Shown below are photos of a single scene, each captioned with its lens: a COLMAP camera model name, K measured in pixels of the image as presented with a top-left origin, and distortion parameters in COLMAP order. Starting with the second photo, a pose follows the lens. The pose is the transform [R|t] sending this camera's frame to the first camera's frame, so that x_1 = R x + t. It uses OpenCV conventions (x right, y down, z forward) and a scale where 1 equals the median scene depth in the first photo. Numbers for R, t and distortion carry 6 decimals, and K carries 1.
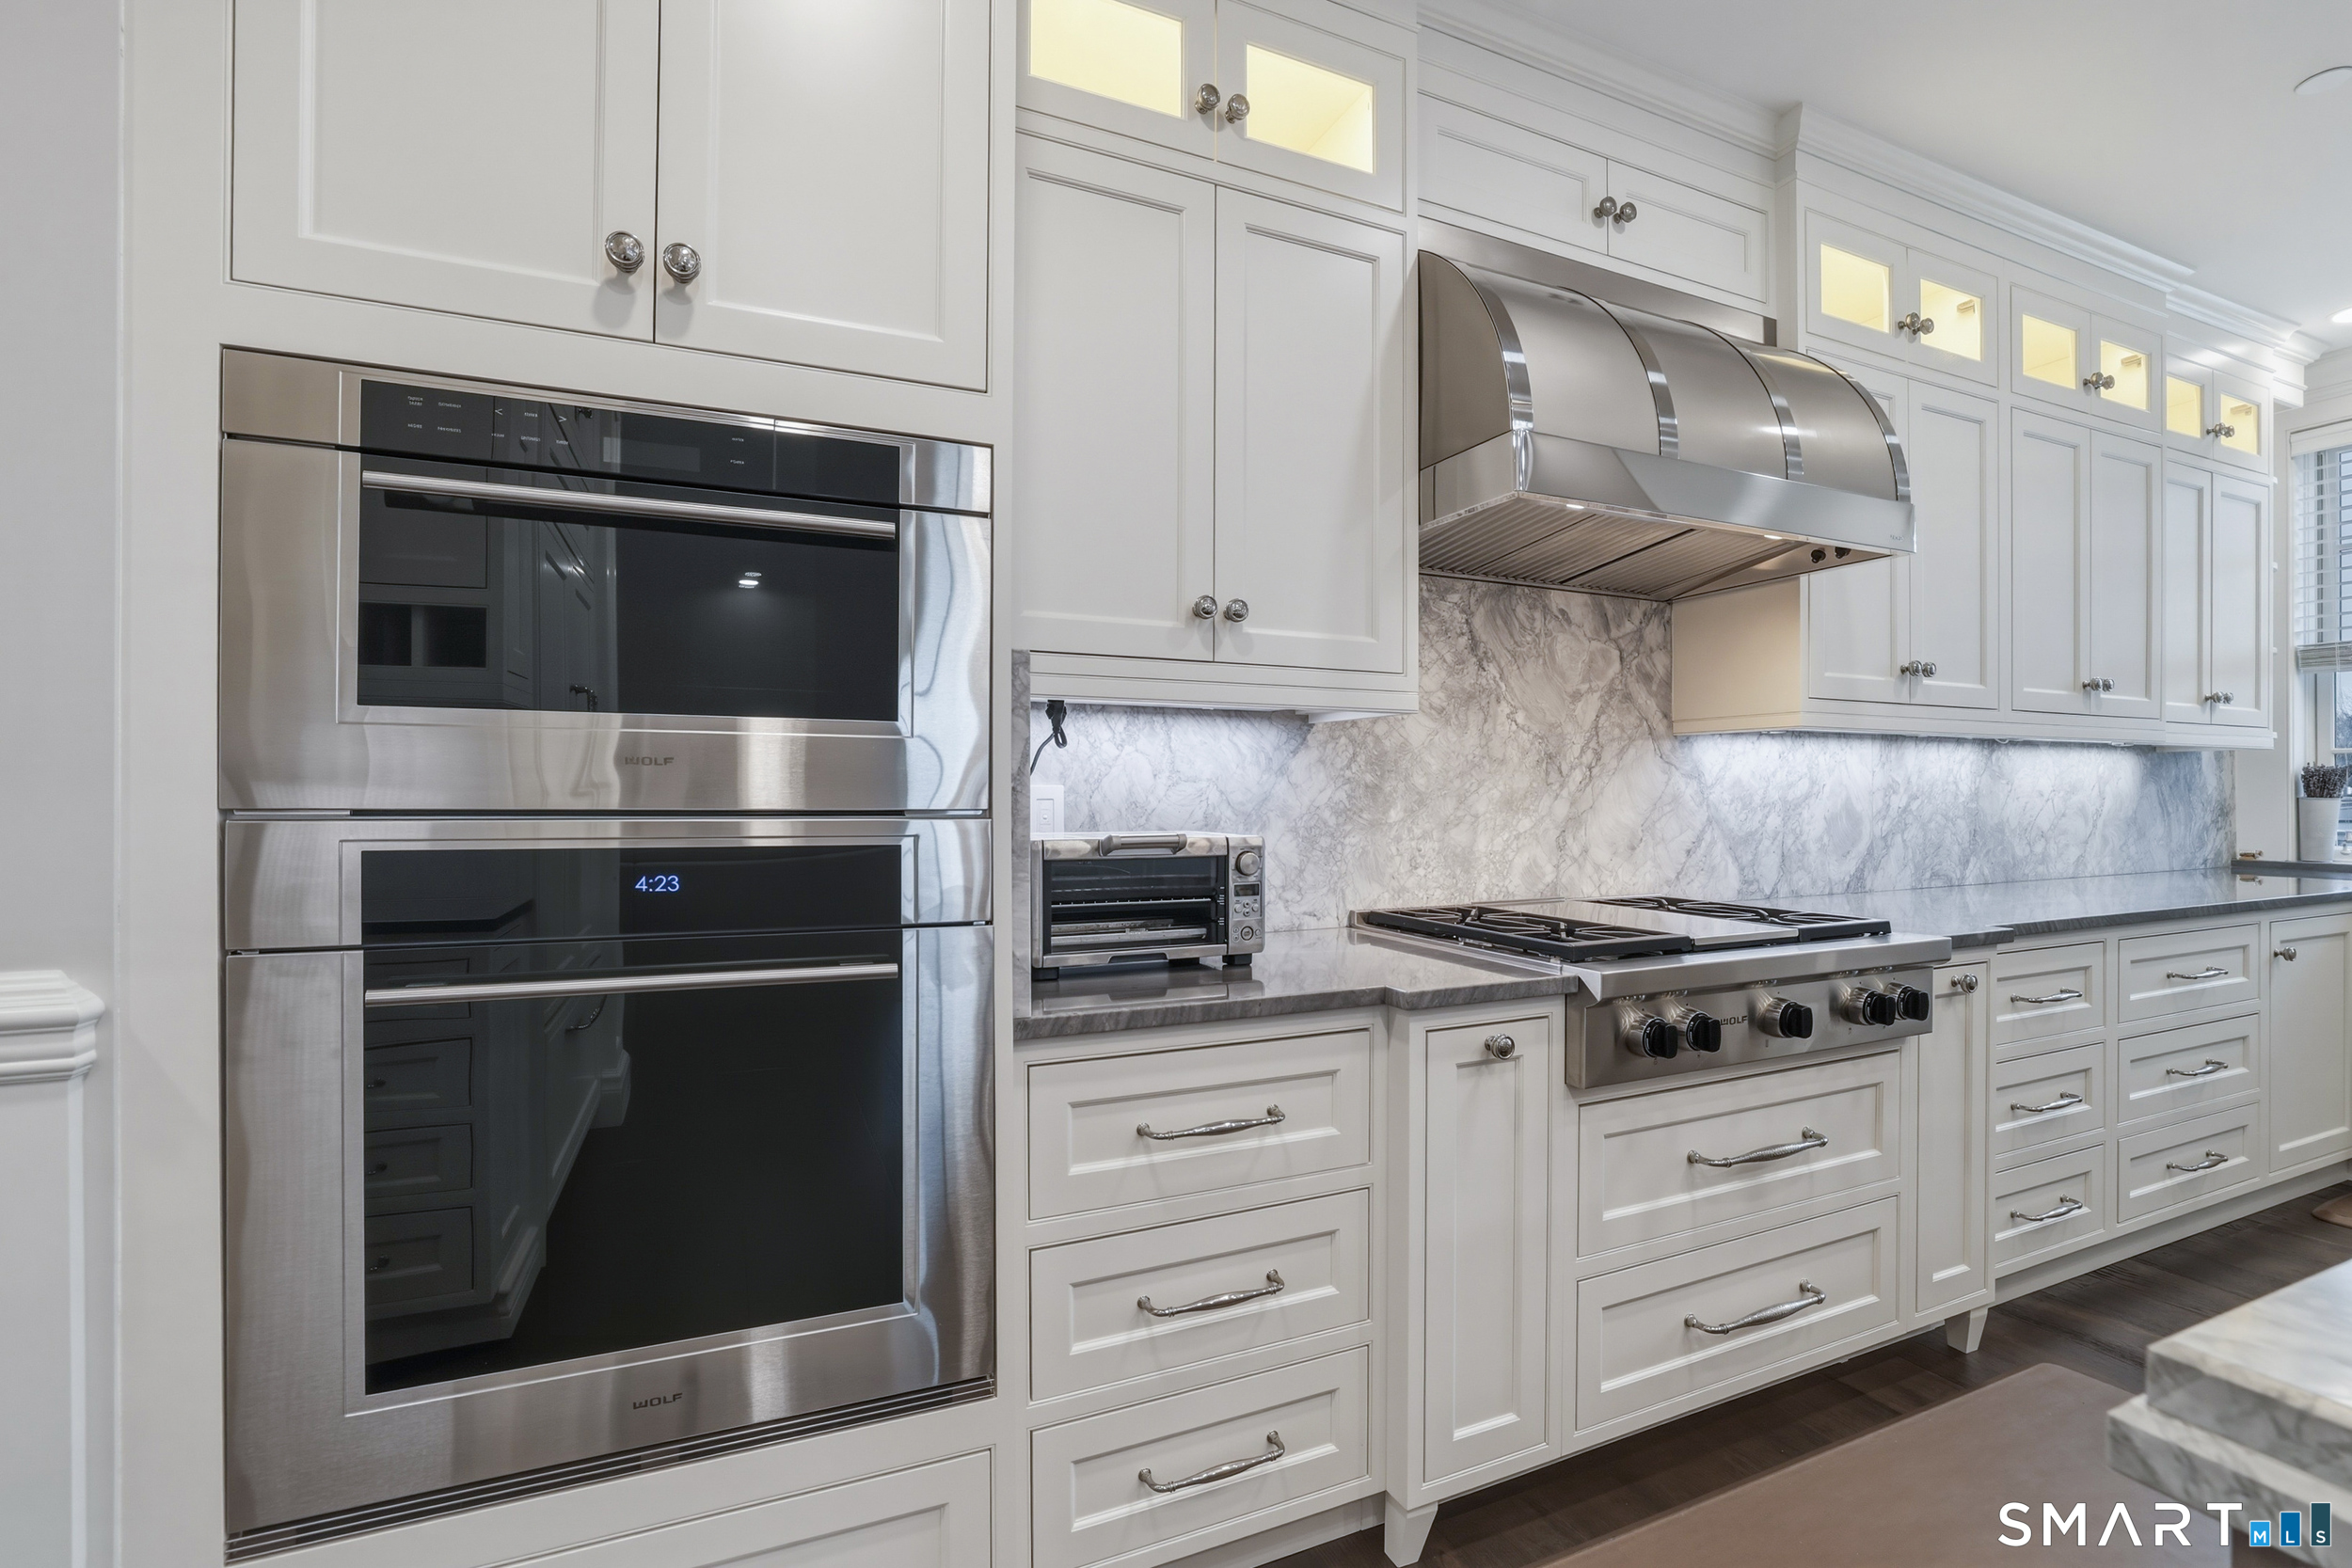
lens RADIAL K [[1023.4, 0, 1200.6], [0, 1023.4, 797.4], [0, 0, 1]] dist [-0.028941, 0.007823]
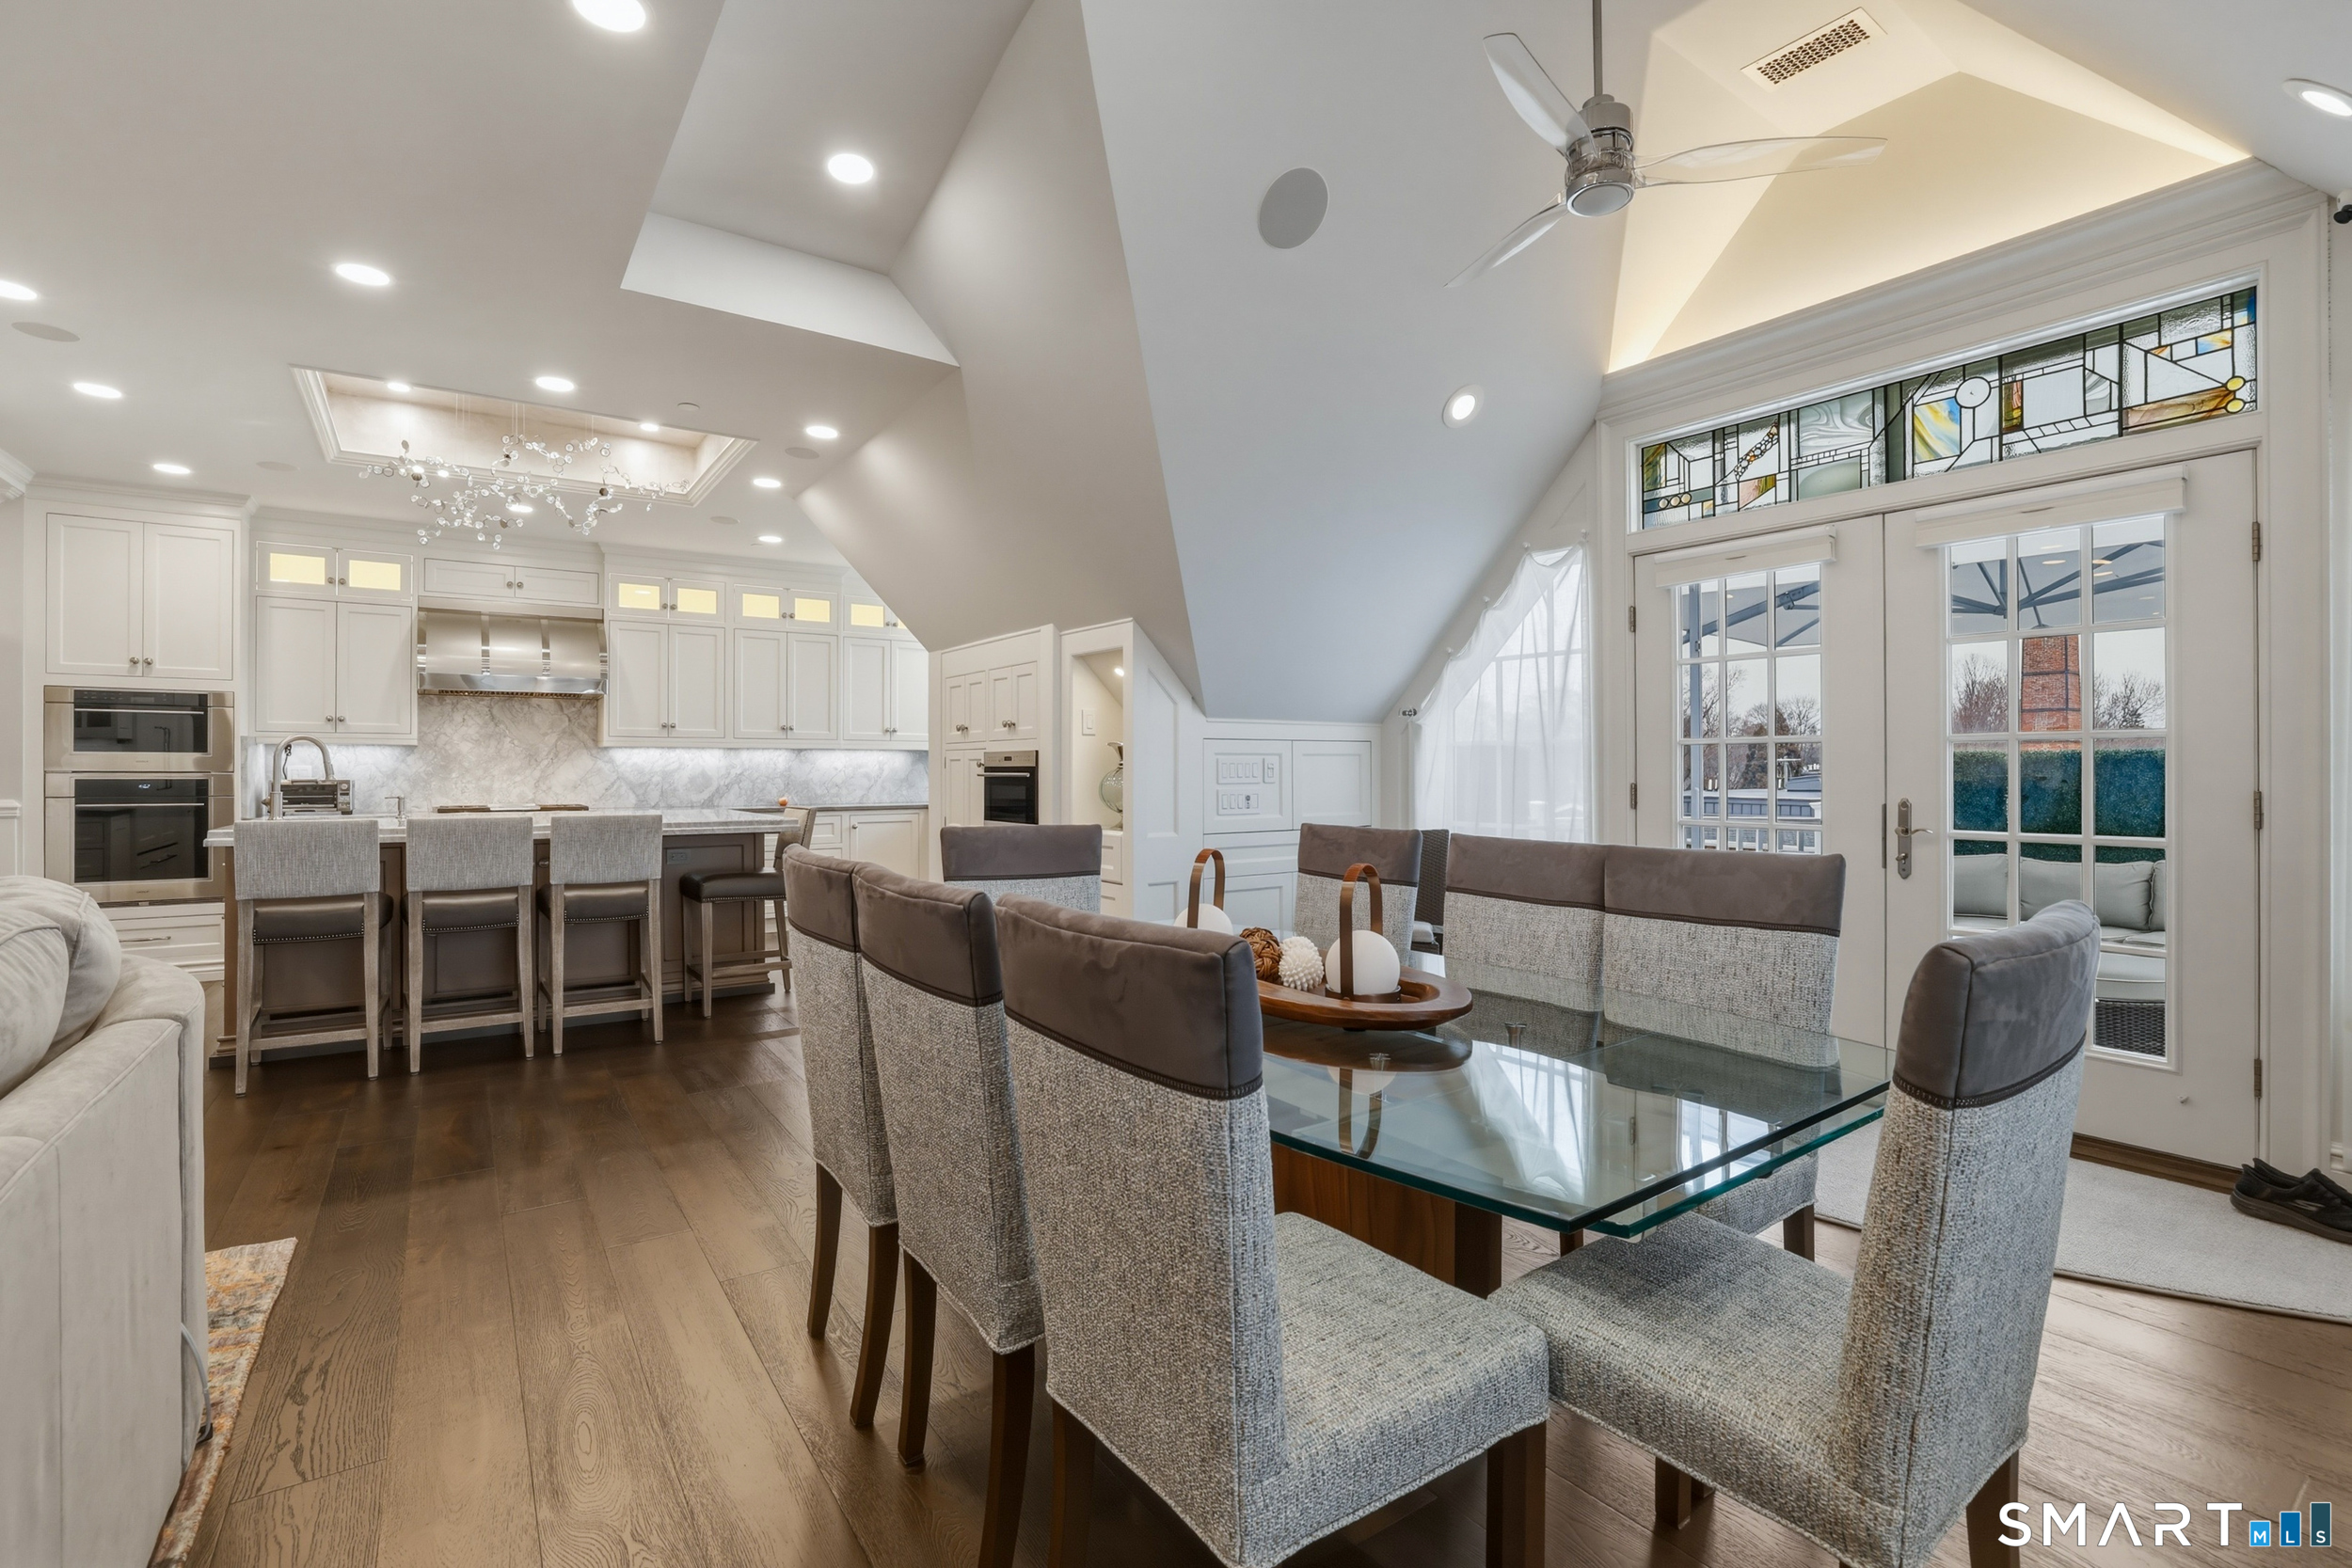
lens RADIAL K [[1023.4, 0, 1178.7], [0, 1023.4, 763.4], [0, 0, 1]] dist [-0.028941, 0.007823]
pose [[0.990119, 0.006328, 0.140089, 1.827518], [-0.006462, 0.999979, 0.000497, -0.032089], [-0.140083, -0.001398, 0.990139, -2.193134]]
